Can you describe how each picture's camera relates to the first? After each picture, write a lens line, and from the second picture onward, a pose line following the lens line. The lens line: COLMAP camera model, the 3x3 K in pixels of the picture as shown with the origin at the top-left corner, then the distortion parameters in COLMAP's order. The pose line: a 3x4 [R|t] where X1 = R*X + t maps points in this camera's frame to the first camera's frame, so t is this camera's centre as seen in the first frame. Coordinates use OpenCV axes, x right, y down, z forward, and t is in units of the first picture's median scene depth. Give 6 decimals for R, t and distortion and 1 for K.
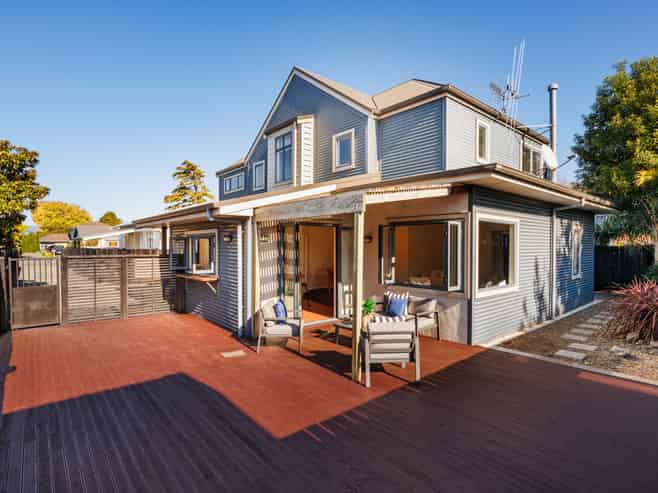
lens RADIAL K [[379.6, 0, 329.0], [0, 379.6, 246.5], [0, 0, 1]] dist [-0.023420, -0.000772]
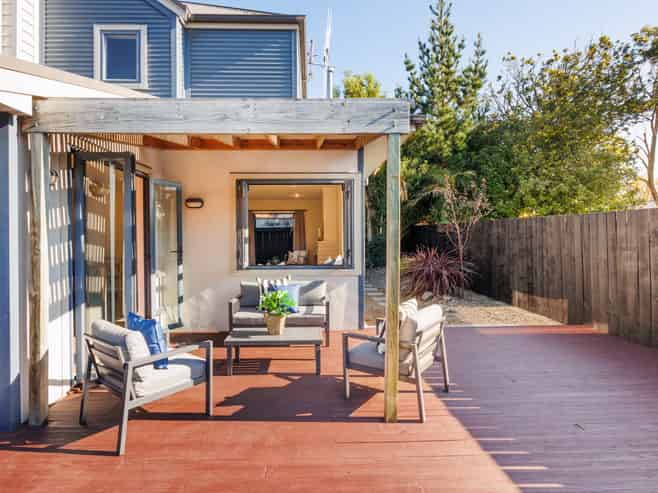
lens RADIAL K [[373.6, 0, 328.7], [0, 373.6, 241.0], [0, 0, 1]] dist [-0.004136, -0.000434]
pose [[0.604737, -0.018078, 0.796220, -0.322788], [0.014148, 0.999828, 0.011956, 0.048555], [-0.796299, 0.004034, 0.604889, 0.523890]]
